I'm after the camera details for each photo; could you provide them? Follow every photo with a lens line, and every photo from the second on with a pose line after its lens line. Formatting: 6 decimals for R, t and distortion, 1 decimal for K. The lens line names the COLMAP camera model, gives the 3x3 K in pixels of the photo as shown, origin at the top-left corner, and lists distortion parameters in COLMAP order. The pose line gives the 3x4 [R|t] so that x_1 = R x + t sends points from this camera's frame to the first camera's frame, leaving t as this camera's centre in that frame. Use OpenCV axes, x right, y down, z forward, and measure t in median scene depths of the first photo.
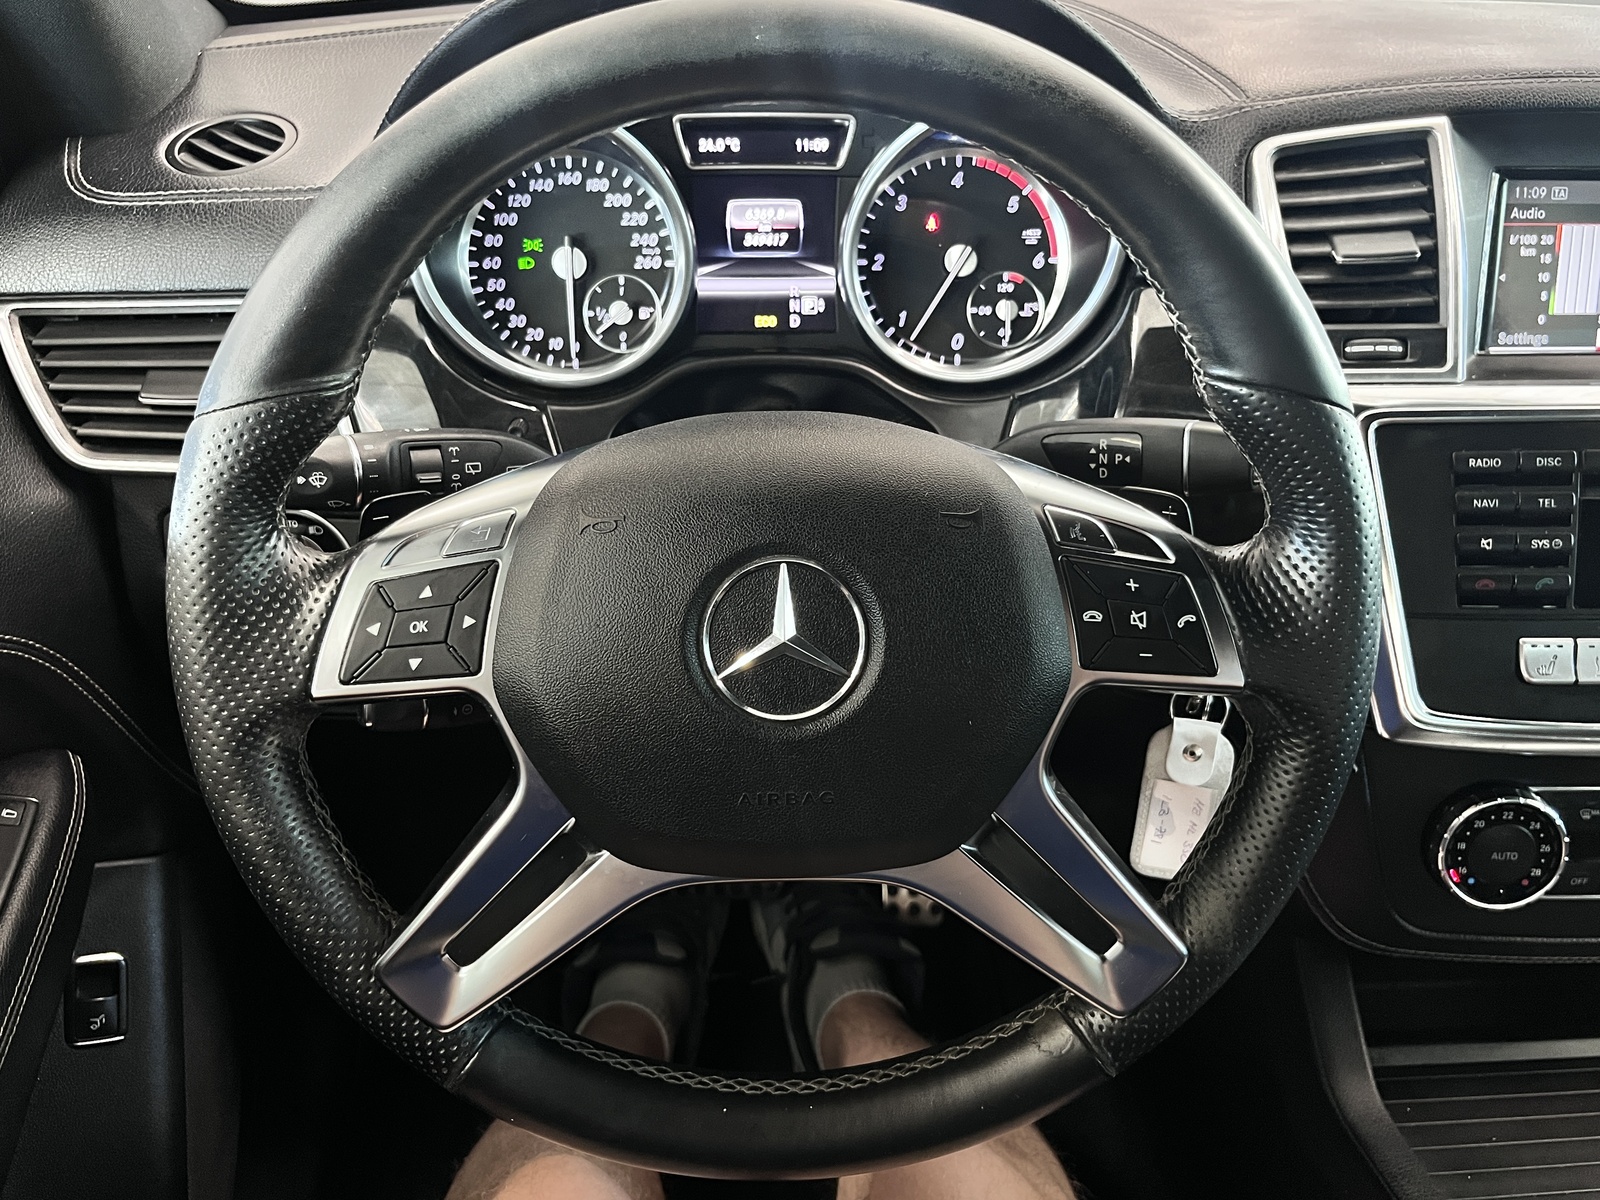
lens RADIAL K [[1384.4, 0, 799.0], [0, 1384.4, 599.9], [0, 0, 1]] dist [0.029012, -0.034413]
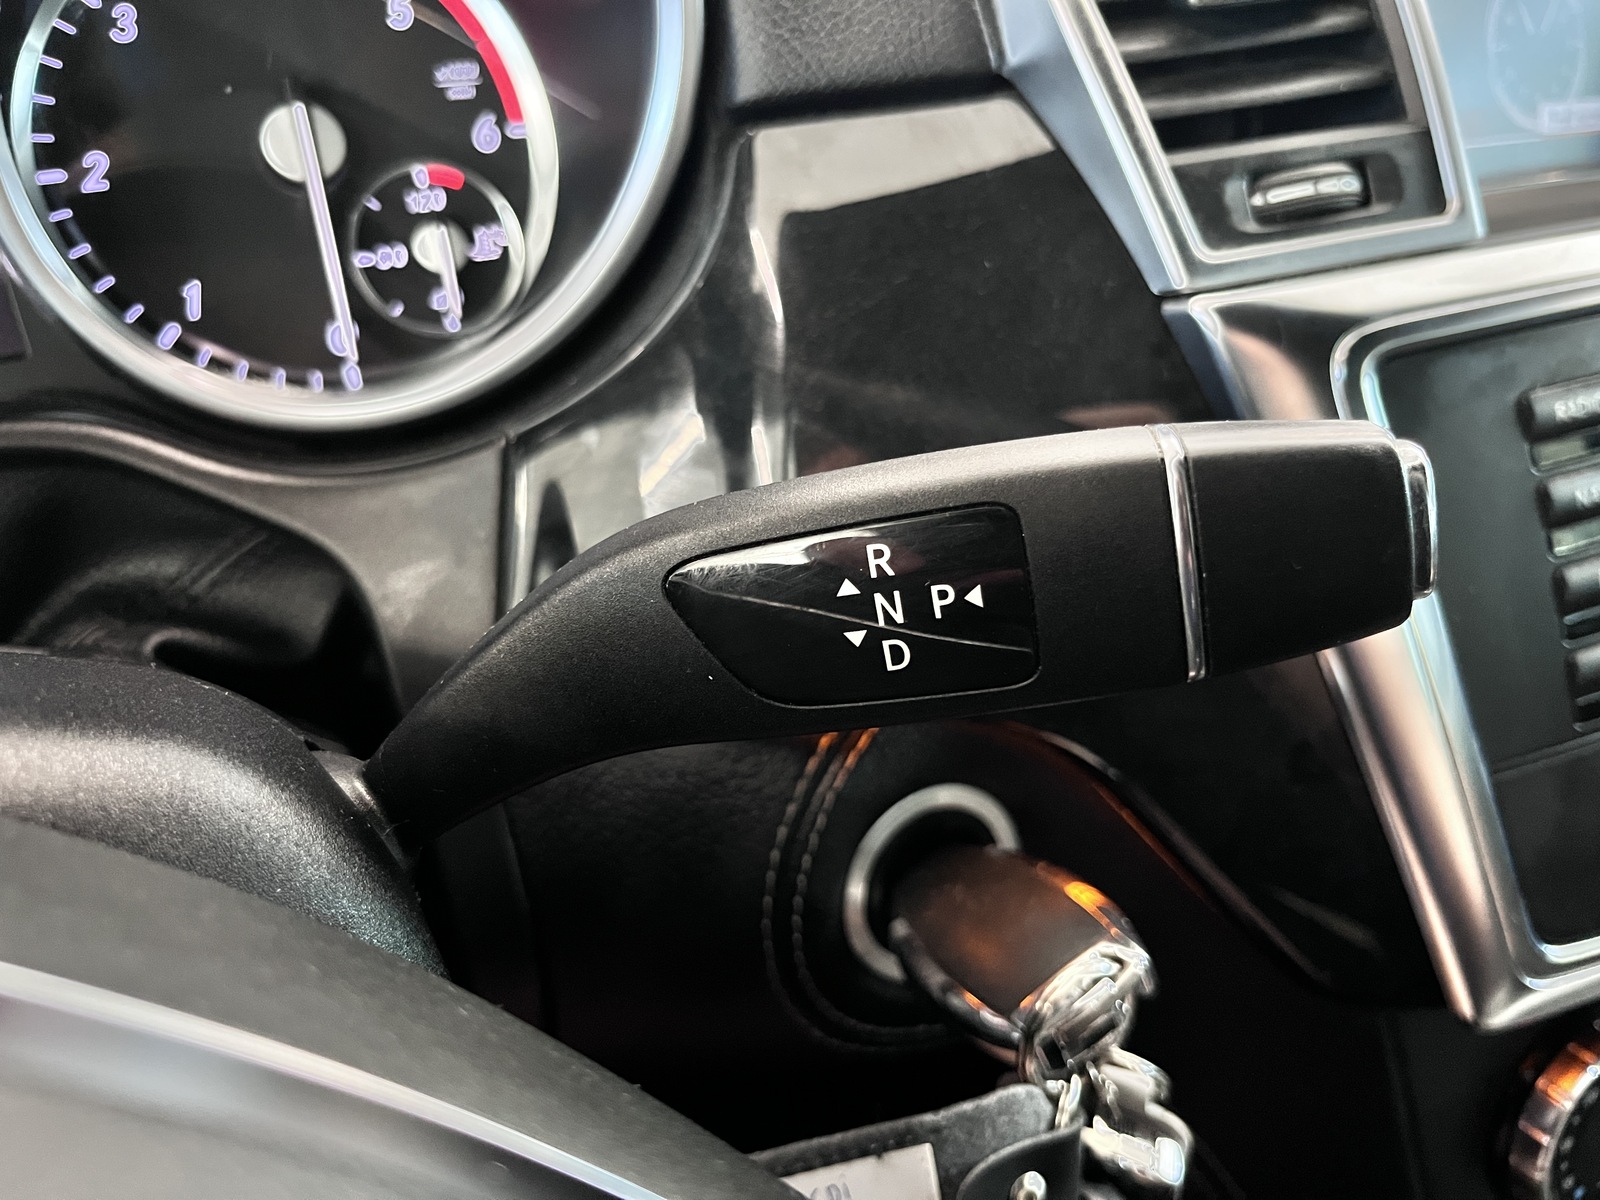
lens RADIAL K [[1288.5, 0, 791.7], [0, 1288.5, 600.7], [0, 0, 1]] dist [-0.010948, -0.018858]
pose [[0.910509, -0.218332, 0.351147, 0.085010], [0.219815, 0.974871, 0.036175, -0.091053], [-0.350221, 0.044250, 0.935621, 0.591261]]
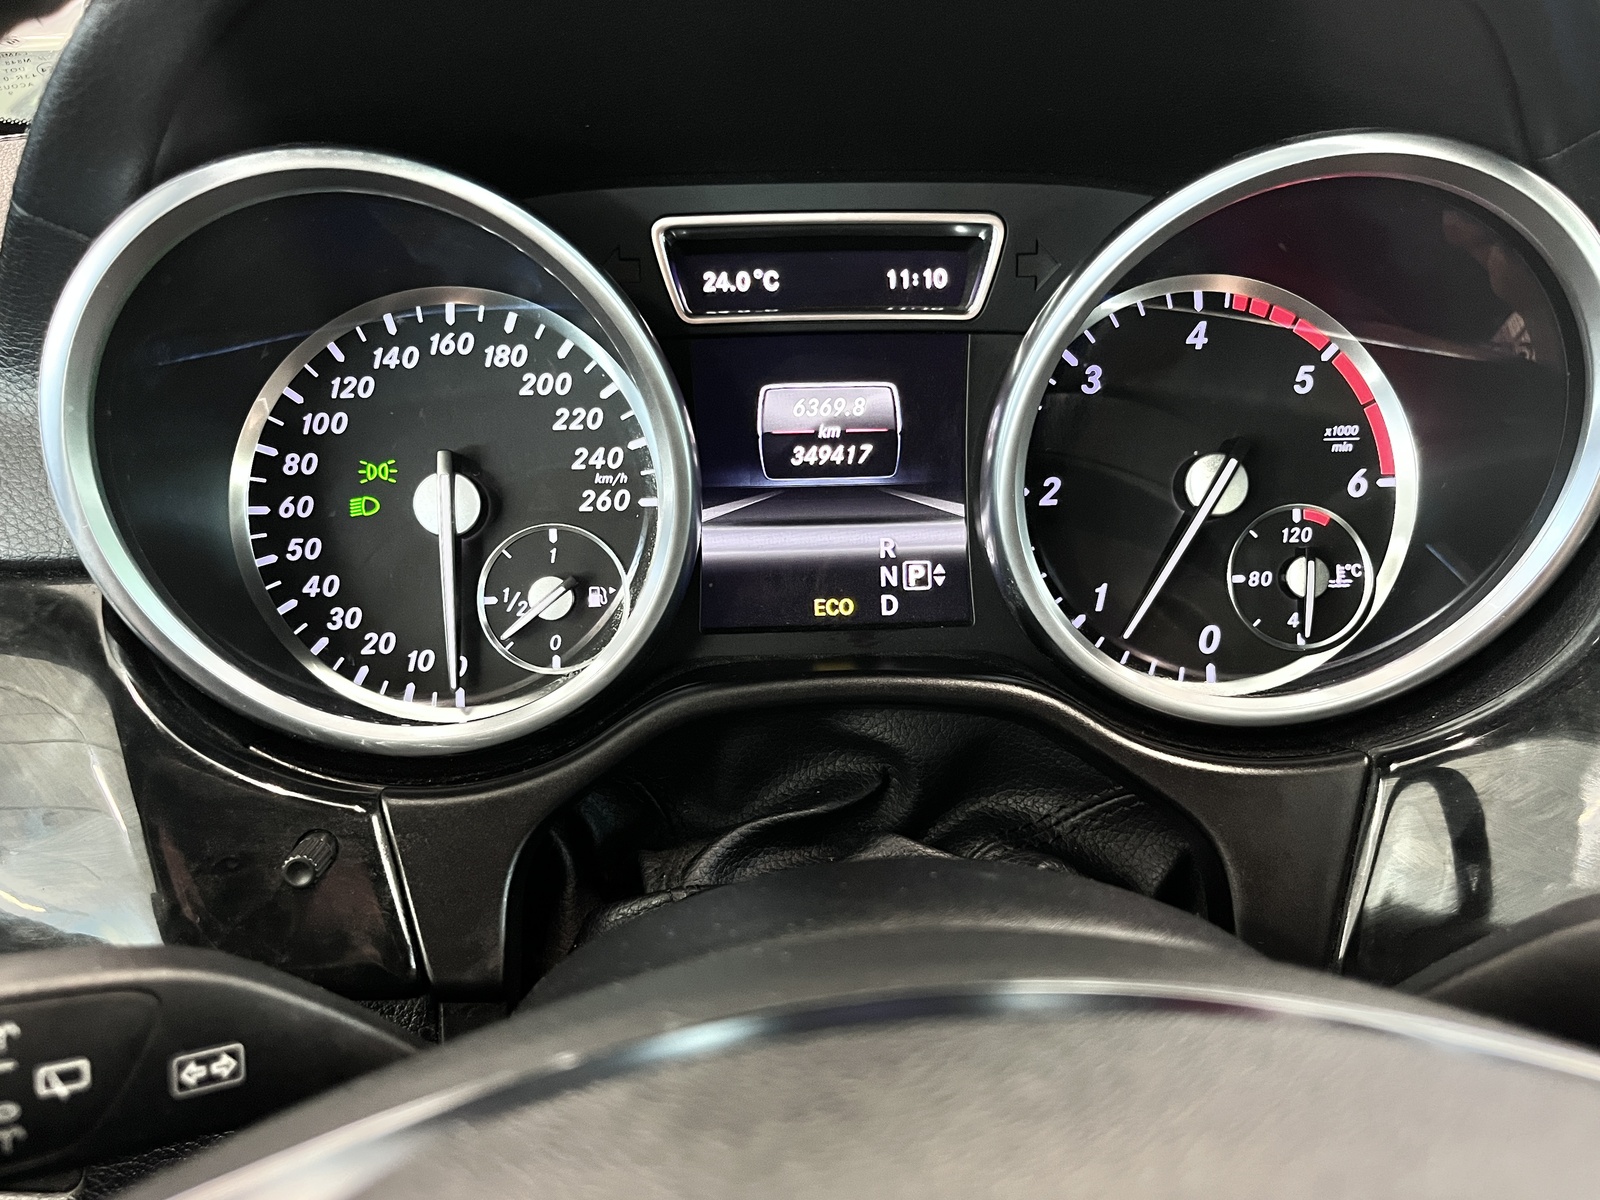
lens RADIAL K [[1384.4, 0, 796.5], [0, 1384.4, 627.3], [0, 0, 1]] dist [0.029012, -0.034413]
pose [[0.999806, -0.019174, 0.004403, -0.041512], [0.019626, 0.987569, -0.155954, -0.116275], [-0.001358, 0.156010, 0.987755, 0.504238]]
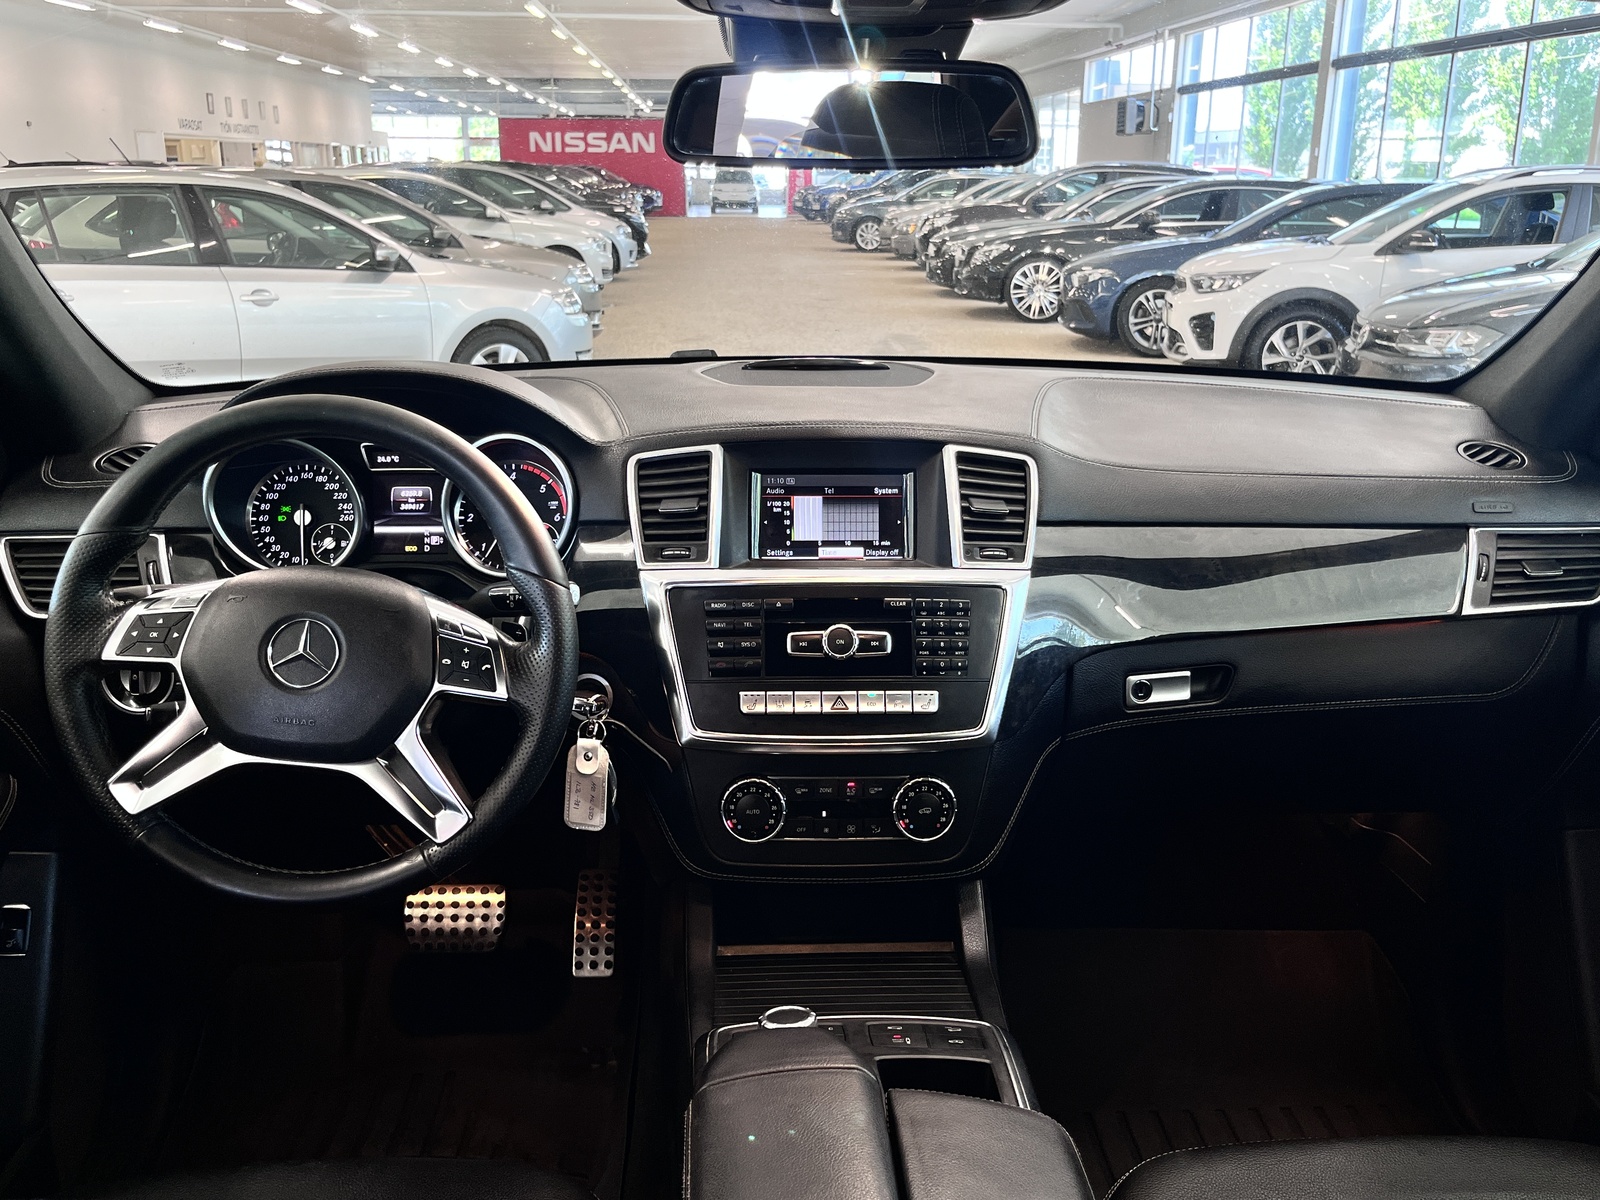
lens RADIAL K [[1384.4, 0, 775.3], [0, 1384.4, 615.1], [0, 0, 1]] dist [0.029012, -0.034413]
pose [[0.999935, -0.001454, -0.011284, 0.499229], [-0.000949, 0.977689, -0.210054, 0.285173], [0.011338, 0.210051, 0.977625, -0.821221]]
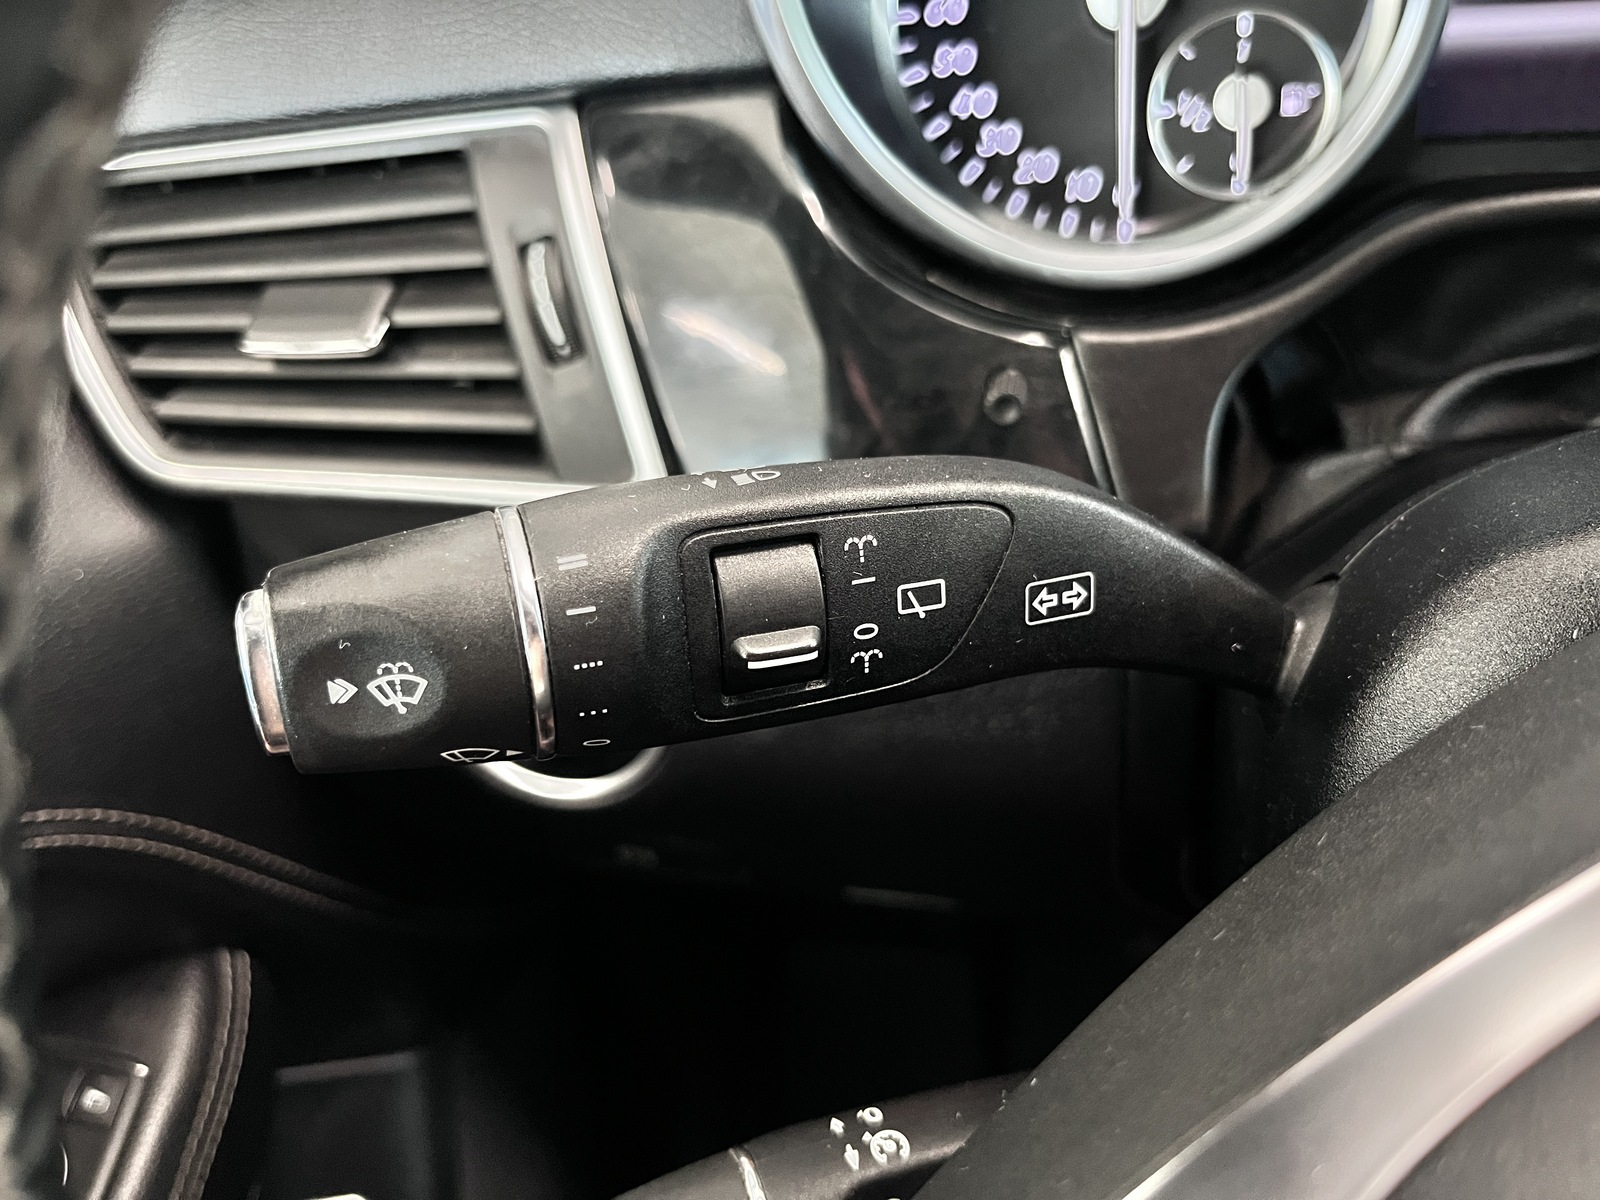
lens RADIAL K [[1288.5, 0, 815.6], [0, 1288.5, 594.1], [0, 0, 1]] dist [-0.010948, -0.018858]
pose [[0.961021, 0.030553, -0.274782, -0.141499], [-0.000733, 0.994153, 0.107975, -0.099027], [0.276475, -0.103564, 0.955425, 0.569912]]
